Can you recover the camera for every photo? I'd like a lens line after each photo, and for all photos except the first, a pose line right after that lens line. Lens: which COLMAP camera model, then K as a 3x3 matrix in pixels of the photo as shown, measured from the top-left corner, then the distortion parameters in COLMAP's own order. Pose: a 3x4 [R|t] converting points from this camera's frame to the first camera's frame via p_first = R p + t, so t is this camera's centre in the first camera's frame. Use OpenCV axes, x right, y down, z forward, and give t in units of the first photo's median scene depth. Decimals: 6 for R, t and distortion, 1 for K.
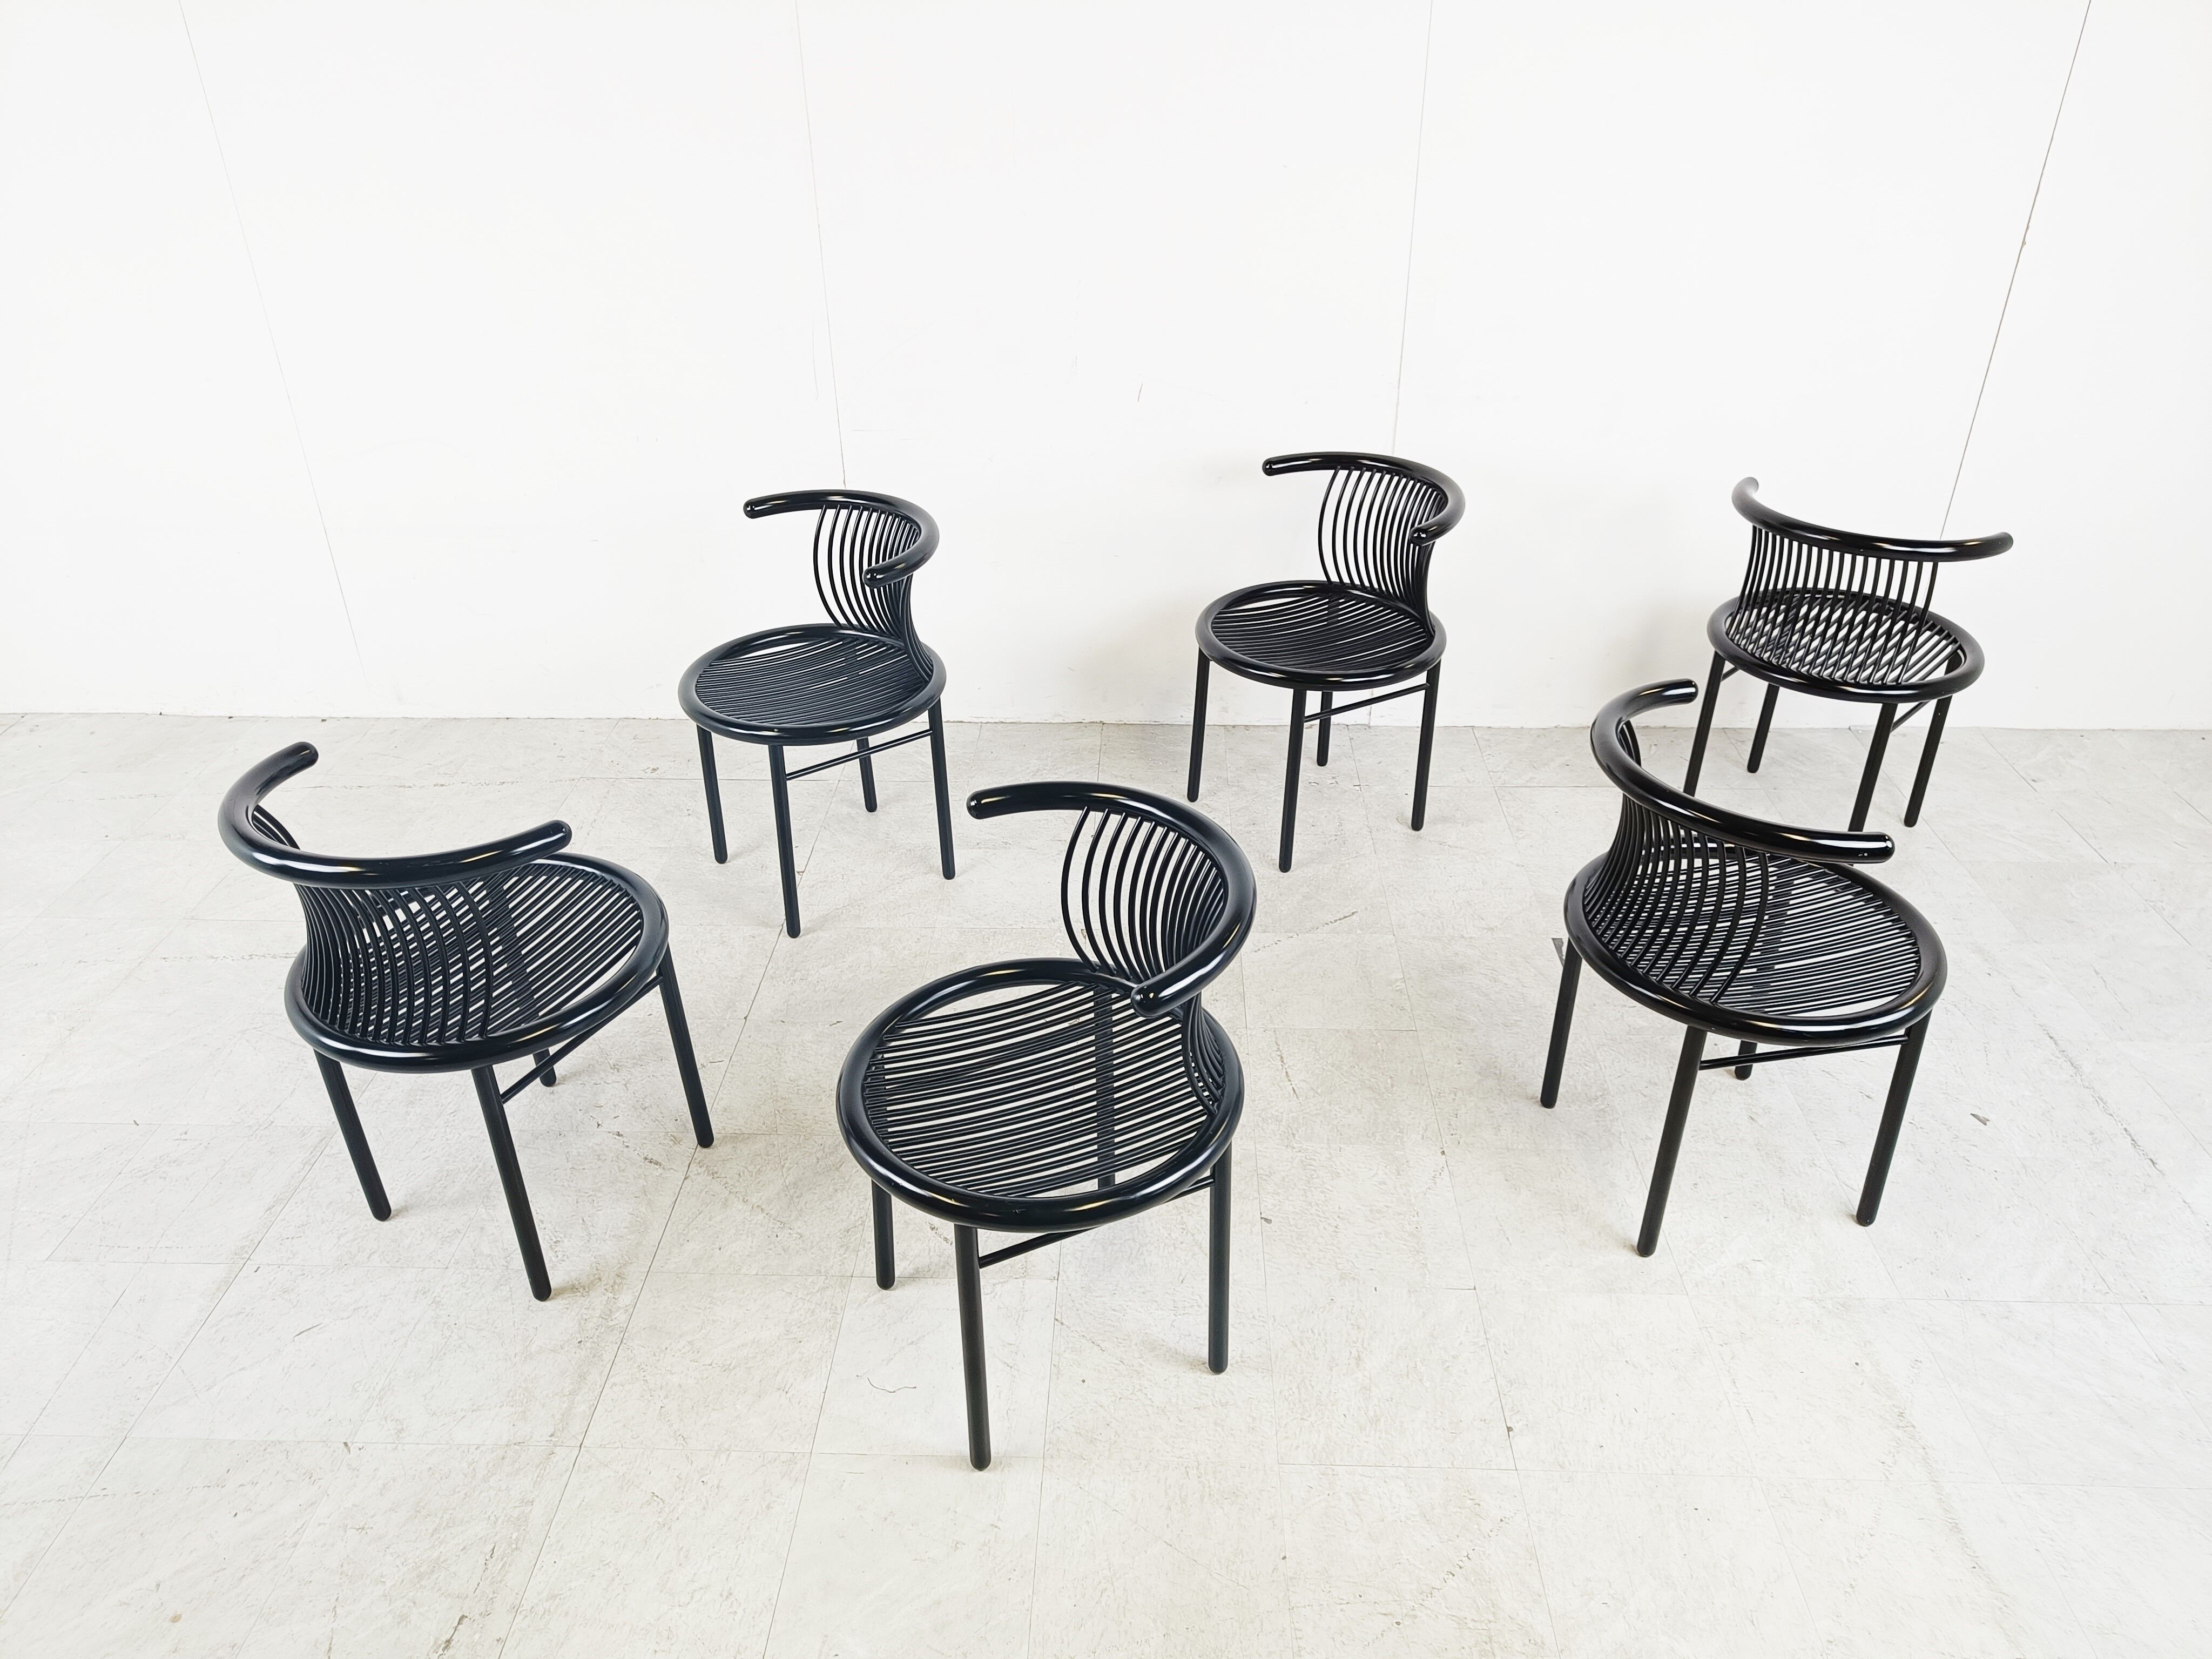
lens RADIAL K [[1522.9, 0, 1172.5], [0, 1522.9, 819.9], [0, 0, 1]] dist [0.007171, 0.000913]
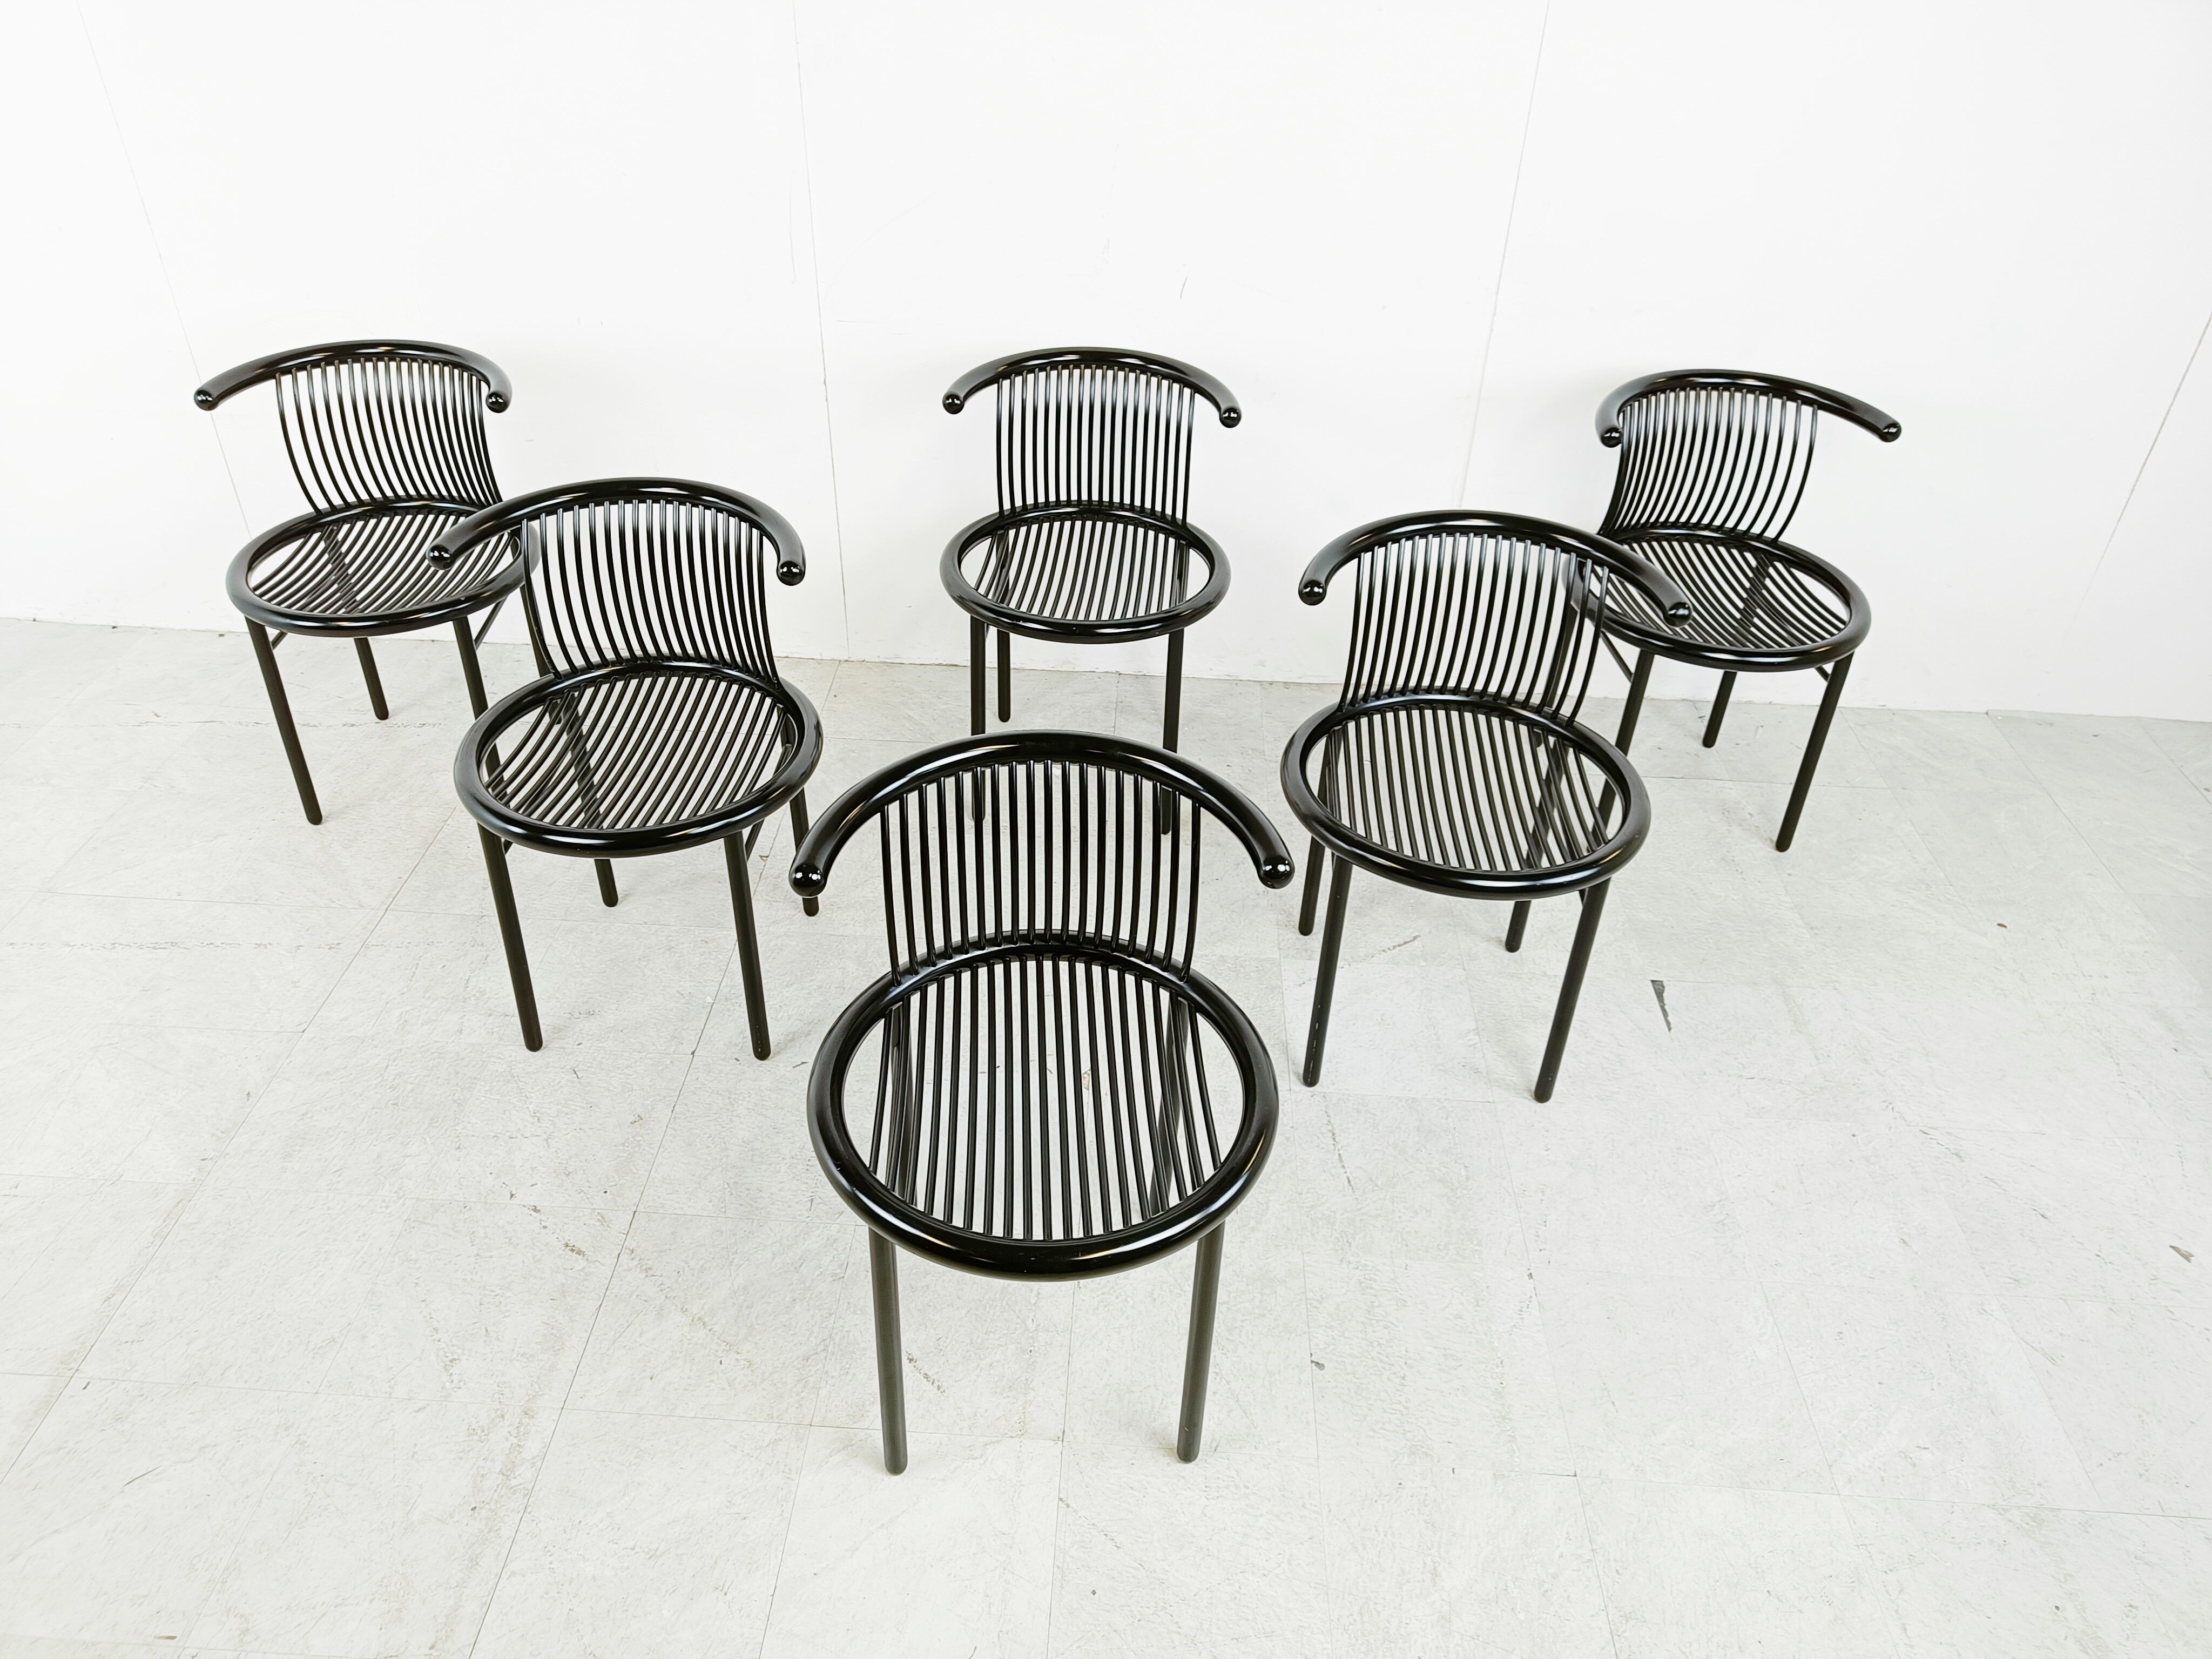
lens RADIAL K [[1522.3, 0, 1131.9], [0, 1522.3, 838.2], [0, 0, 1]] dist [0.003810, 0.004237]
pose [[0.999103, 0.040918, -0.010911, -0.042698], [-0.039539, 0.993609, 0.105722, -0.105554], [0.015167, -0.105196, 0.994336, 0.225807]]
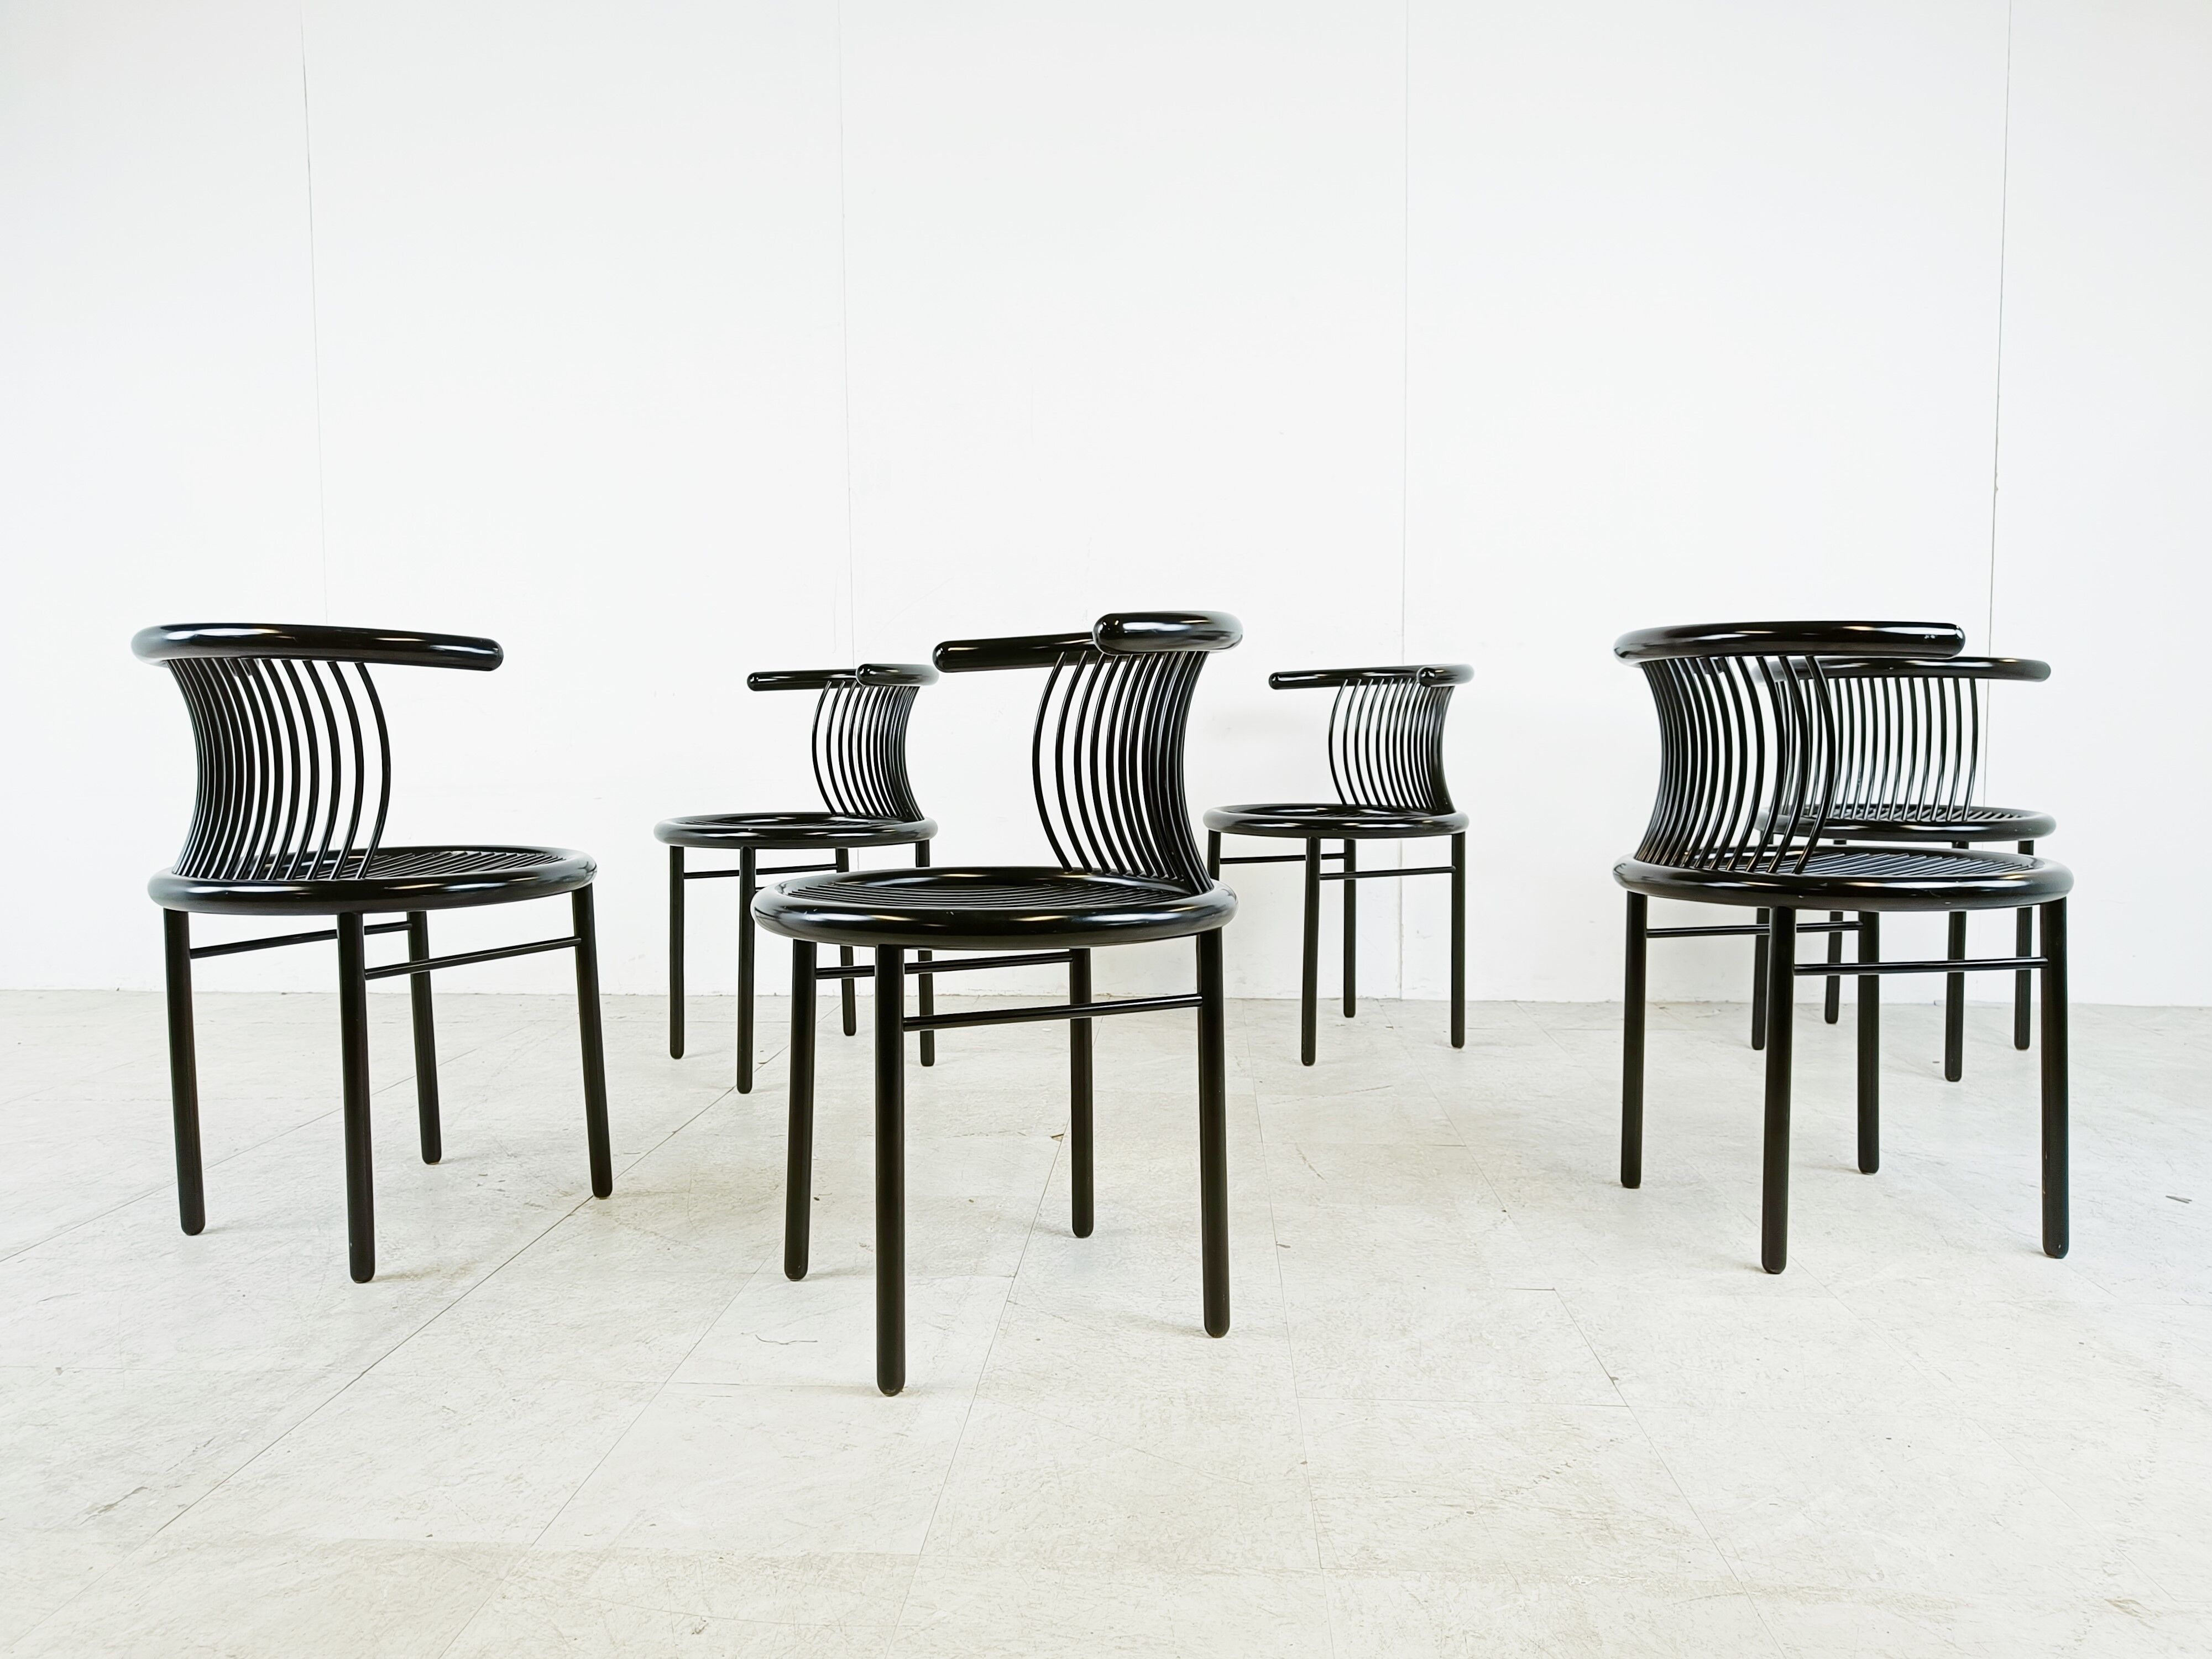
lens RADIAL K [[1563.4, 0, 1154.8], [0, 1563.4, 822.5], [0, 0, 1]] dist [0.008554, -0.002144]
pose [[0.999322, -0.009504, -0.035576, 0.027264], [-0.007449, 0.893970, -0.448066, 0.452418], [0.036063, 0.448027, 0.893293, 0.181606]]
